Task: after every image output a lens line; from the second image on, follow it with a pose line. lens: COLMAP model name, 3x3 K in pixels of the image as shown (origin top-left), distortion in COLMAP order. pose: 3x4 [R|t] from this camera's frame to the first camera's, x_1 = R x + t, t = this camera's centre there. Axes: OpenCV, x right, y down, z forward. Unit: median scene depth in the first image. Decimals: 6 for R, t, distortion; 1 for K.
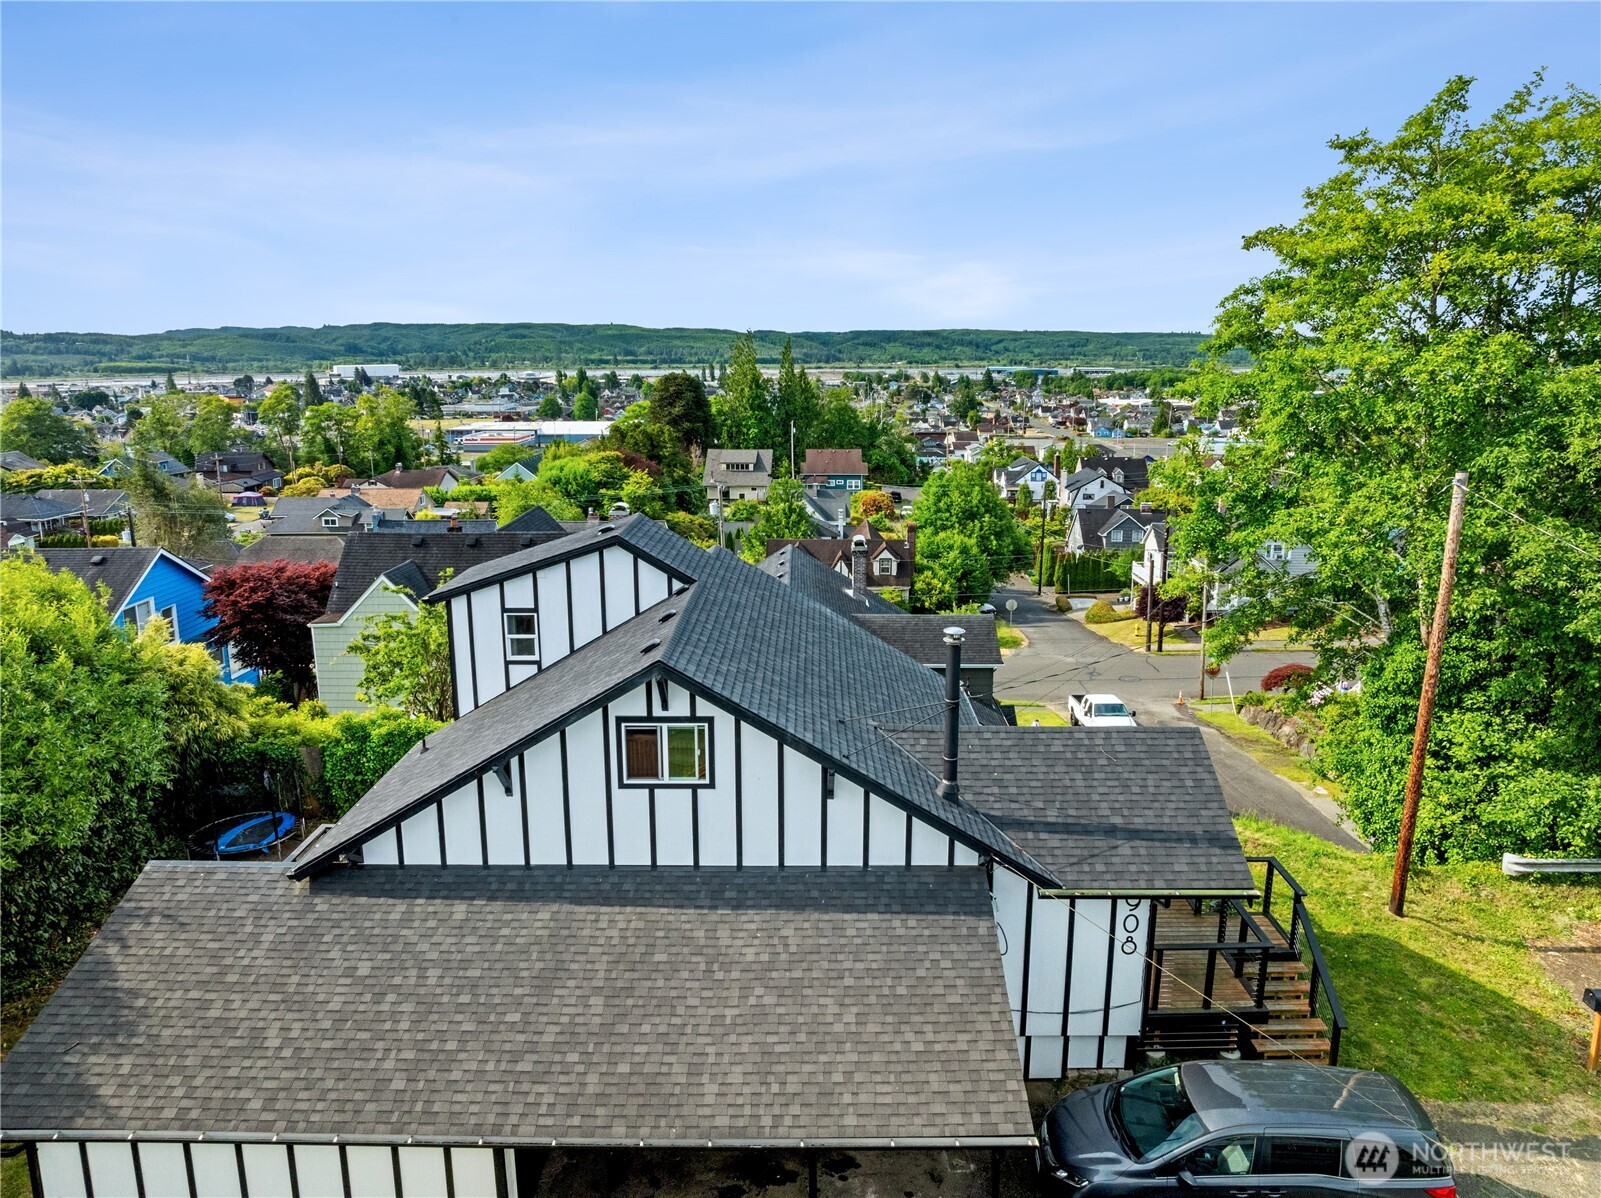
lens RADIAL K [[1123.8, 0, 802.0], [0, 1123.8, 599.0], [0, 0, 1]] dist [-0.034242, 0.003963]
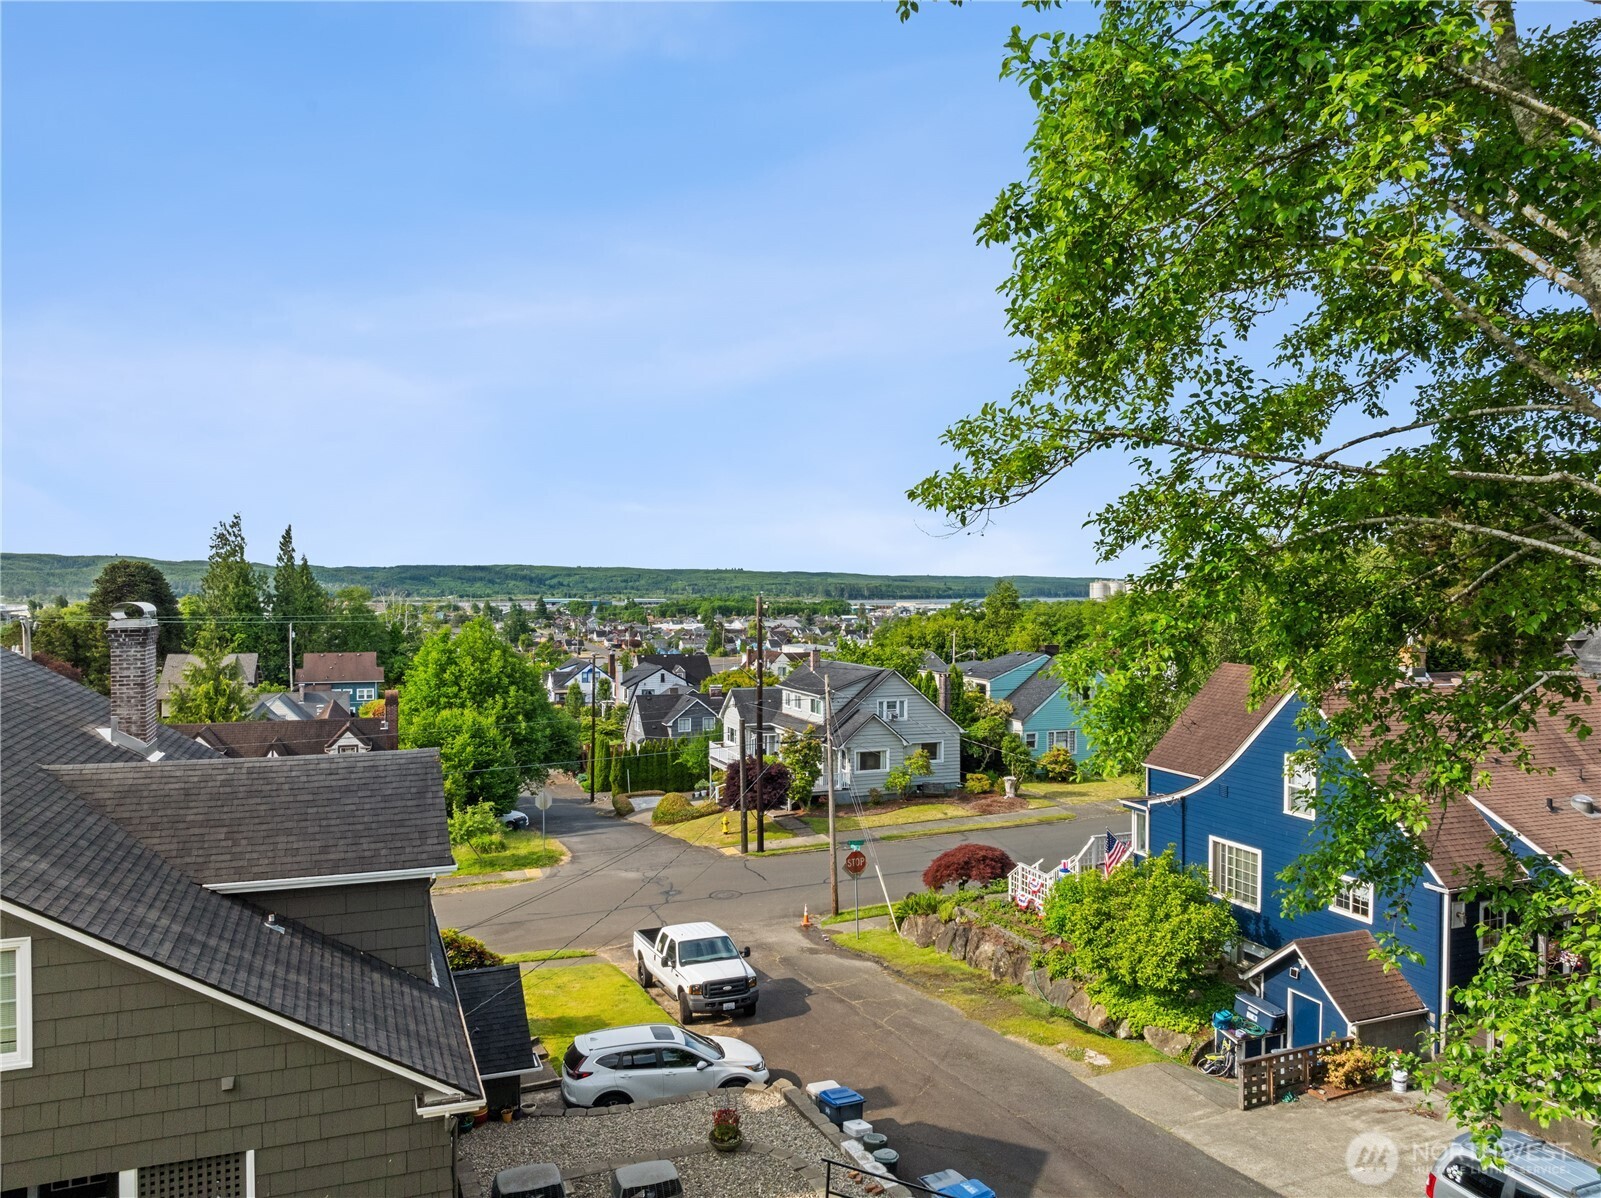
lens RADIAL K [[1123.8, 0, 802.4], [0, 1123.8, 594.7], [0, 0, 1]] dist [-0.034242, 0.003963]
pose [[0.925767, -0.000630, 0.378094, 0.052884], [0.080442, 0.977433, -0.195333, 0.018908], [-0.369438, 0.211247, 0.904925, 0.214880]]
